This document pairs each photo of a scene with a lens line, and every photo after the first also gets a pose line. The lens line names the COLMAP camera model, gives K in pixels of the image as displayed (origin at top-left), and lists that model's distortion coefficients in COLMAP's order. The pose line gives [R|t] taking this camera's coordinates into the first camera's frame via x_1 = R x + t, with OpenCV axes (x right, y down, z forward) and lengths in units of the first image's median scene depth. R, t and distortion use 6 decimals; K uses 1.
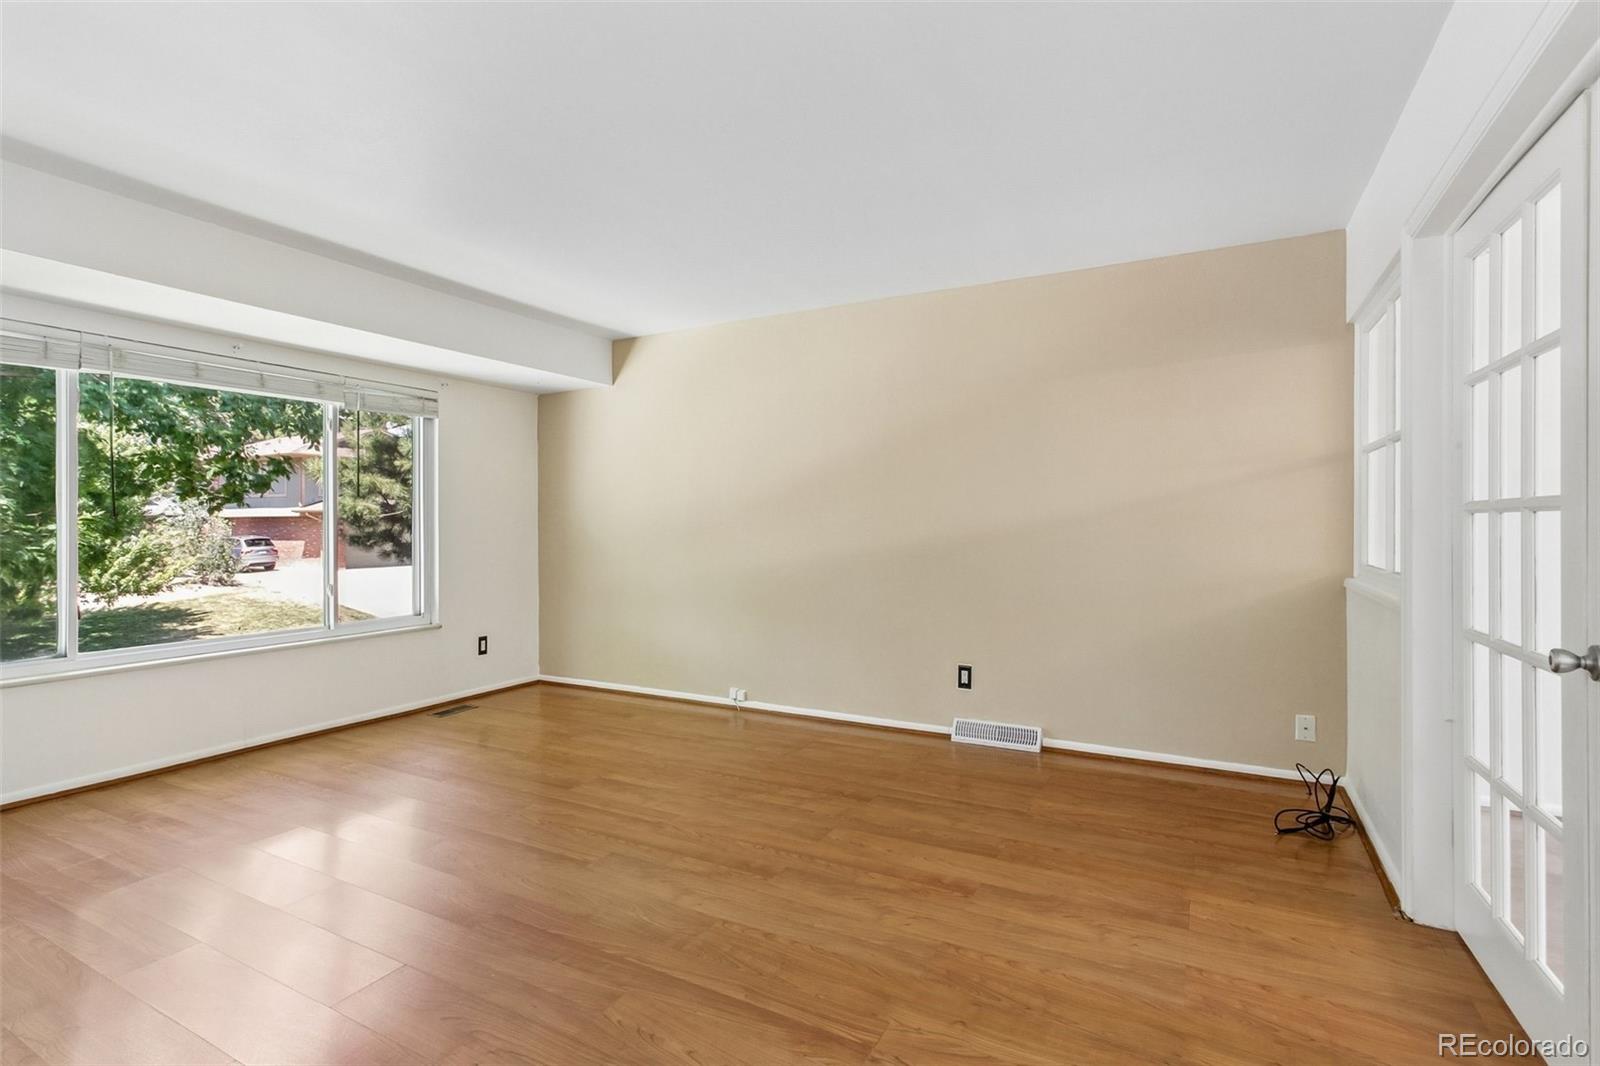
lens RADIAL K [[776.6, 0, 773.6], [0, 776.6, 517.4], [0, 0, 1]] dist [-0.019779, 0.015212]
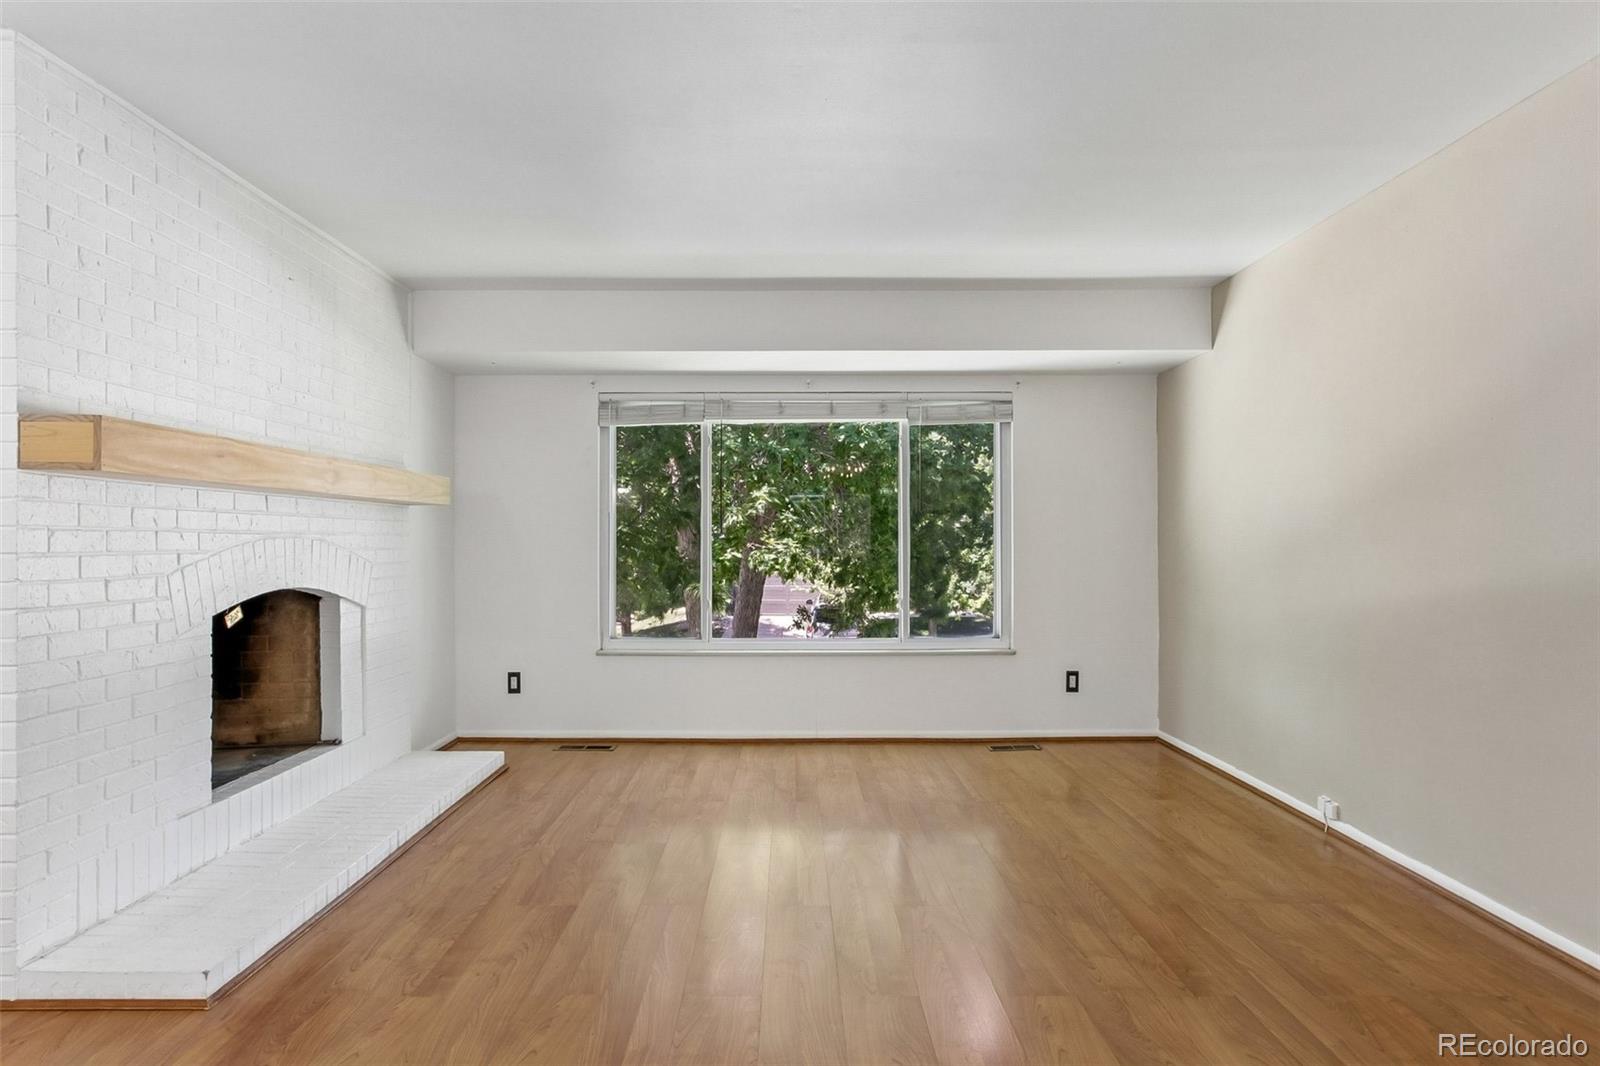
lens RADIAL K [[940.5, 0, 787.2], [0, 940.5, 531.7], [0, 0, 1]] dist [-0.013029, 0.015584]
pose [[0.487690, -0.007077, -0.872988, 0.492747], [0.007365, 0.999965, -0.003992, 0.003632], [0.872986, -0.004483, 0.487725, 0.294473]]
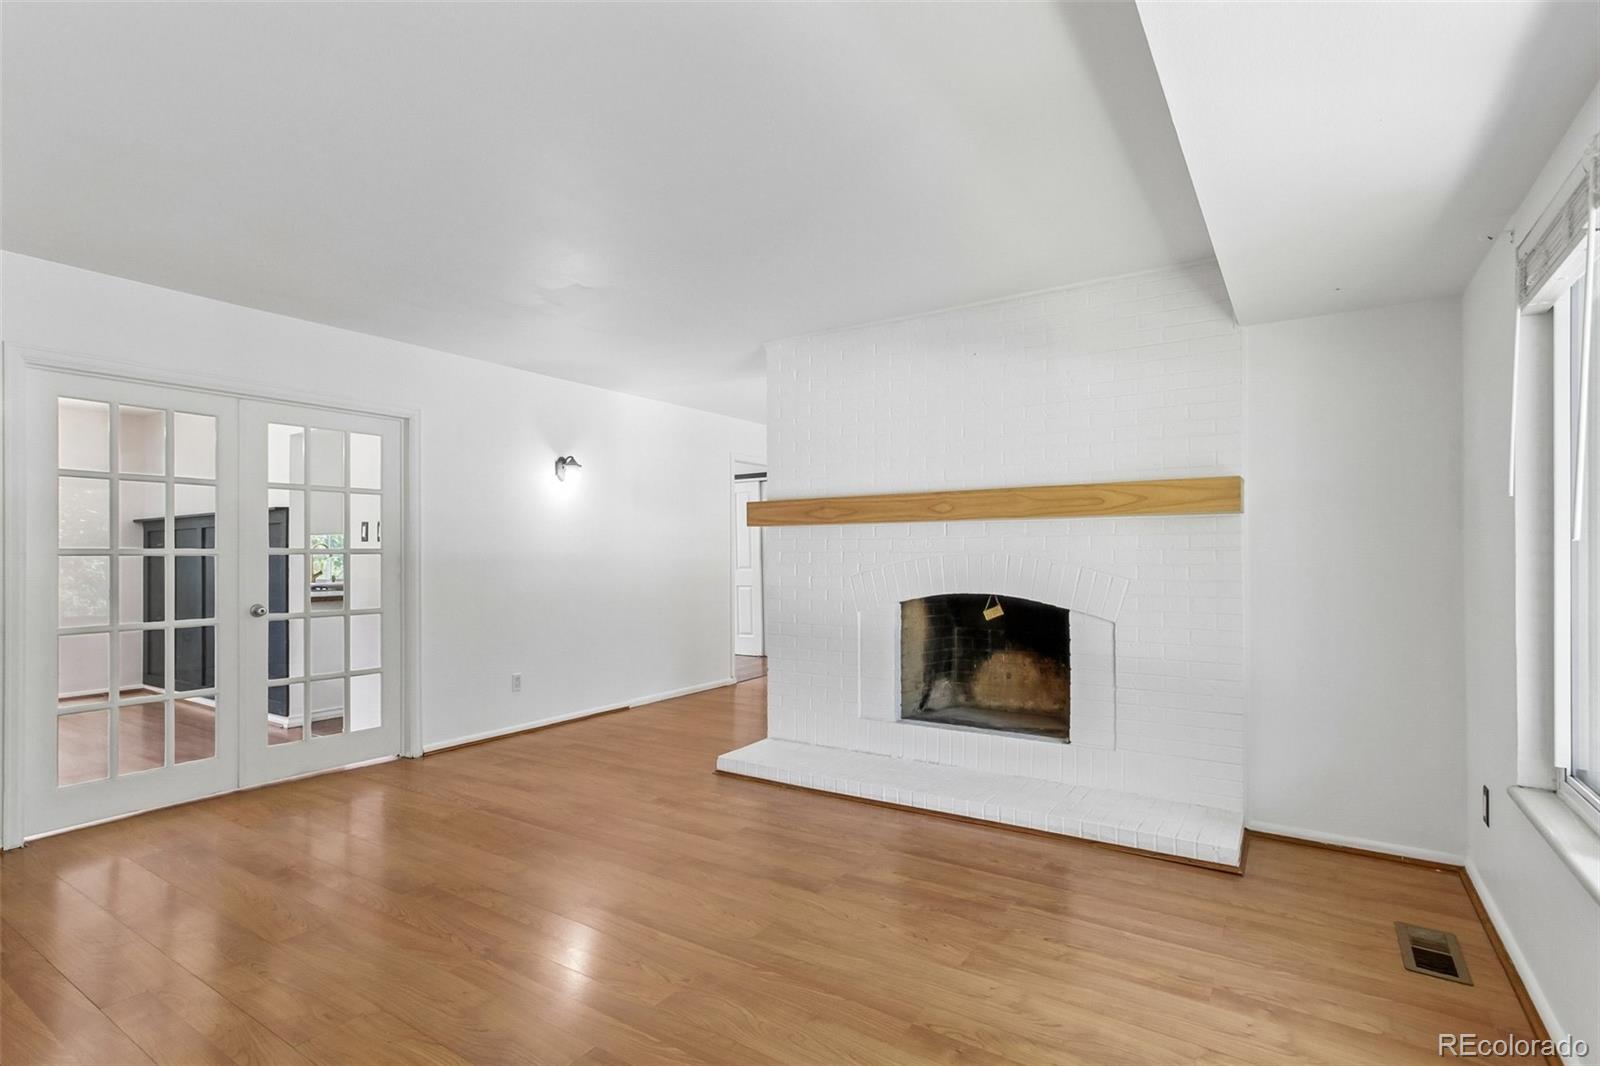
lens RADIAL K [[776.6, 0, 794.7], [0, 776.6, 547.2], [0, 0, 1]] dist [-0.019779, 0.015212]
pose [[-0.997409, 0.006886, 0.071609, -0.382538], [0.005680, 0.999839, -0.017033, 0.008677], [-0.071715, -0.016582, -0.997287, 1.308472]]
